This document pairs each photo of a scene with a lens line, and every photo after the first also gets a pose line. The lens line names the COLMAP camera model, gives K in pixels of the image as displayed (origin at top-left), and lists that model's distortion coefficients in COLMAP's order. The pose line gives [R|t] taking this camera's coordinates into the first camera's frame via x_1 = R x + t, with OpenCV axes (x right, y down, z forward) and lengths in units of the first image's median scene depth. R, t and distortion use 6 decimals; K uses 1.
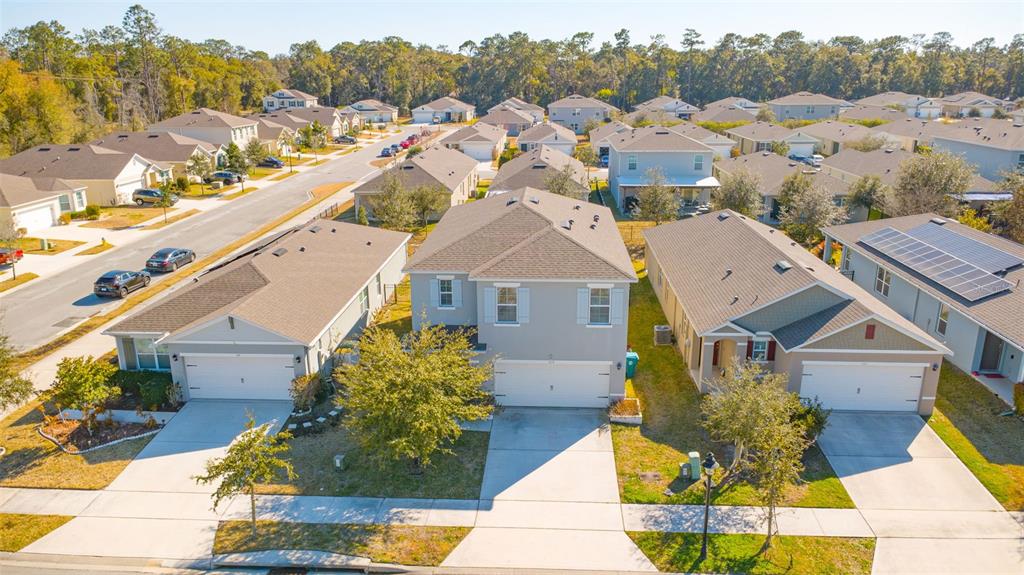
lens RADIAL K [[697.9, 0, 512.0], [0, 697.9, 287.5], [0, 0, 1]] dist [-0.000657, -0.000128]
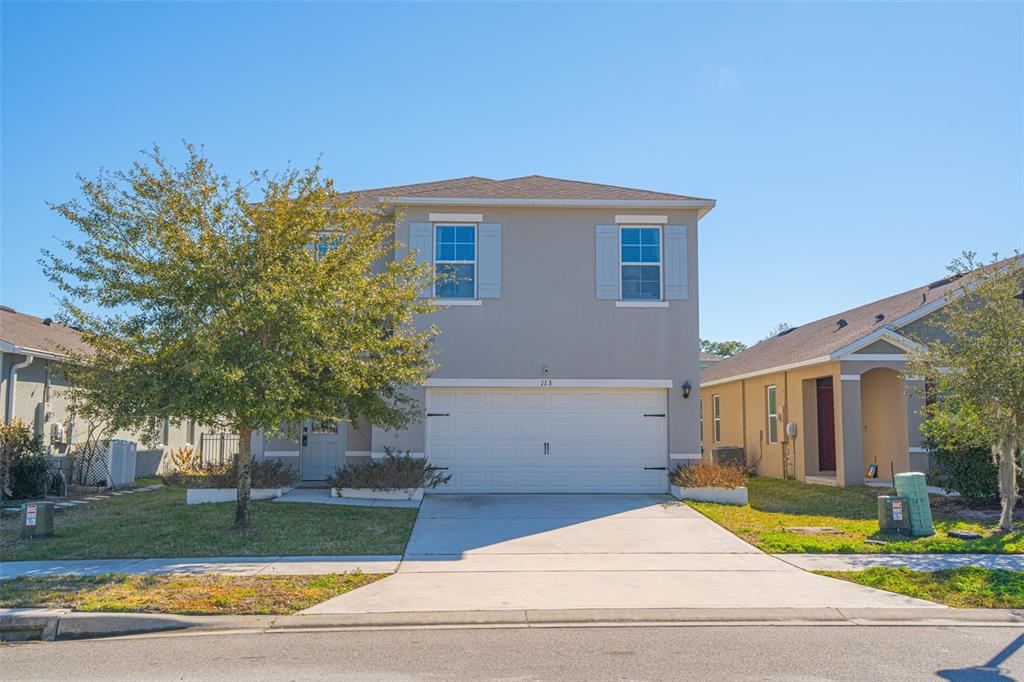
lens RADIAL K [[966.1, 0, 514.0], [0, 966.1, 316.0], [0, 0, 1]] dist [0.060461, 0.024405]
pose [[0.993689, 0.023269, 0.109730, -0.039088], [0.023216, 0.914403, -0.404138, 0.326075], [-0.109741, 0.404135, 0.908092, 0.371690]]
